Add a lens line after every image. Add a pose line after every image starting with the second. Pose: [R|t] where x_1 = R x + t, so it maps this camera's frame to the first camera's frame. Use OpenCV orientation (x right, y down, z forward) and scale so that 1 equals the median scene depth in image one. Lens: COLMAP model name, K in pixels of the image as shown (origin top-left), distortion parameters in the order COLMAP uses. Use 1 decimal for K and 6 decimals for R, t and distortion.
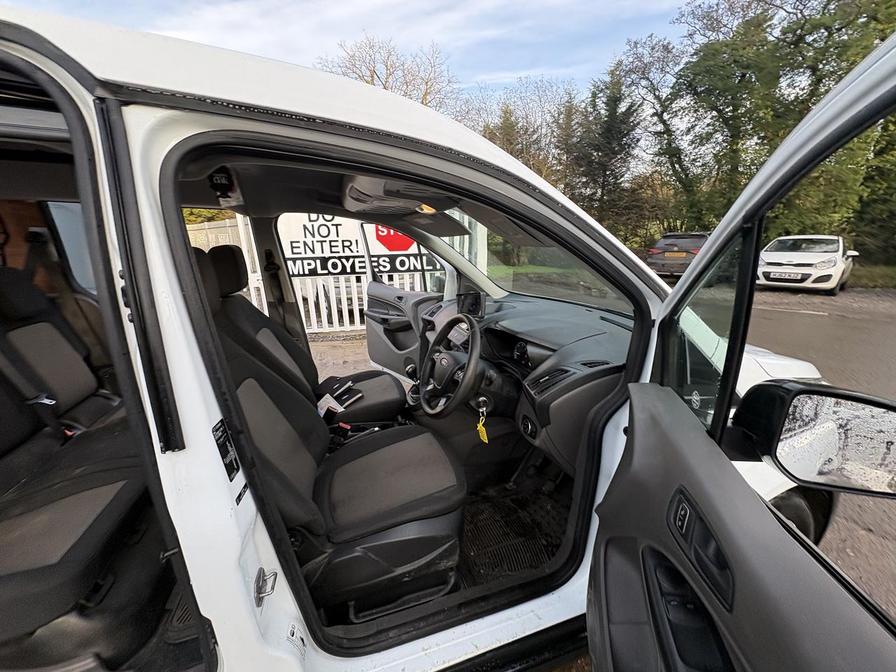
lens RADIAL K [[355.8, 0, 448.9], [0, 355.8, 335.5], [0, 0, 1]] dist [-0.001229, -0.000038]
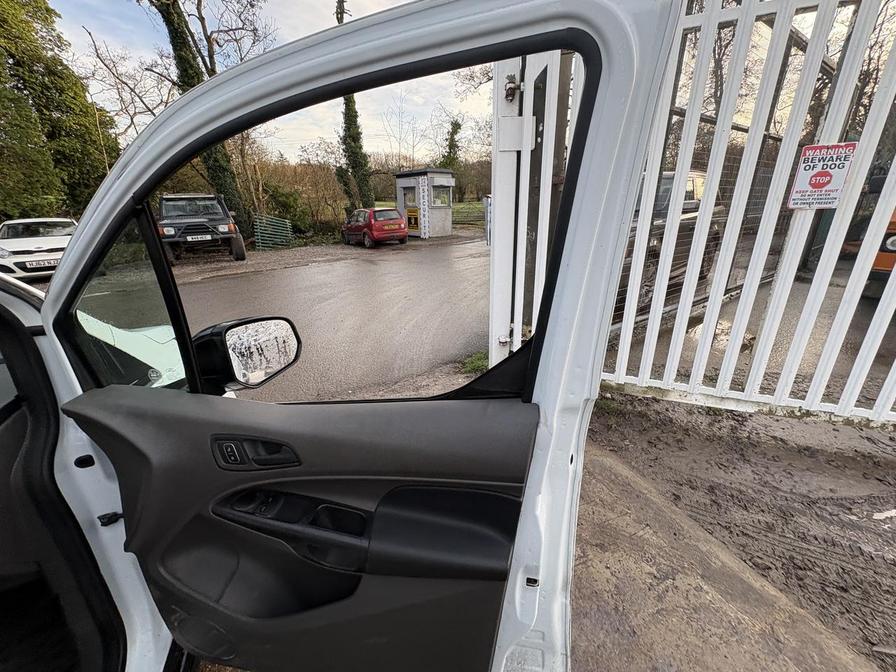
lens RADIAL K [[355.8, 0, 449.6], [0, 355.8, 338.8], [0, 0, 1]] dist [-0.001229, -0.000038]
pose [[-0.050852, -0.341133, 0.938639, -0.053670], [0.291193, 0.893953, 0.340668, -0.004360], [-0.955312, 0.290649, 0.053876, 0.015126]]
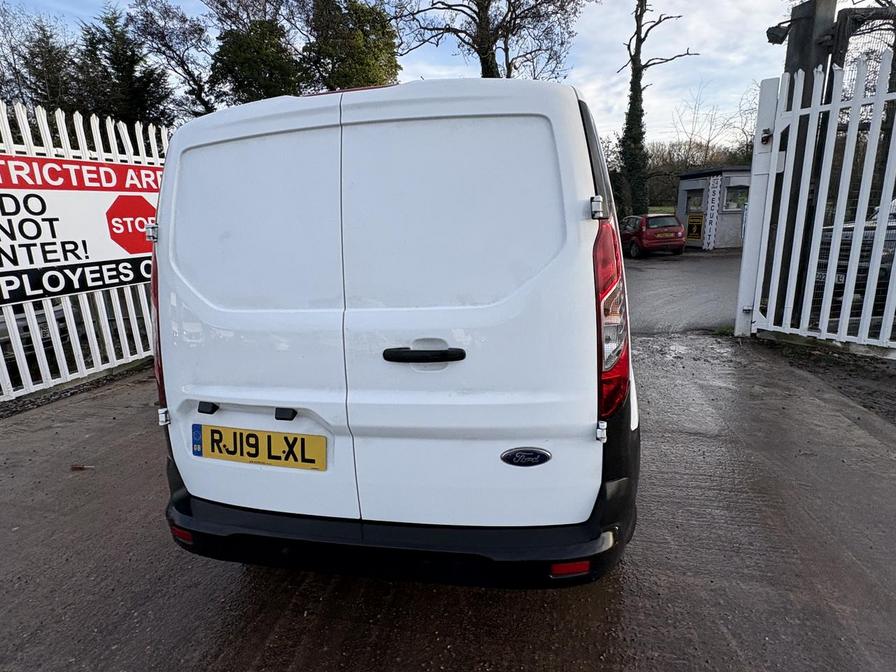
lens RADIAL K [[477.3, 0, 445.9], [0, 477.3, 333.8], [0, 0, 1]] dist [0.000502, -0.002031]
pose [[0.501637, -0.208388, 0.839604, -0.715051], [0.264561, 0.961007, 0.080454, 0.016211], [-0.823631, 0.181768, 0.537208, -0.043478]]
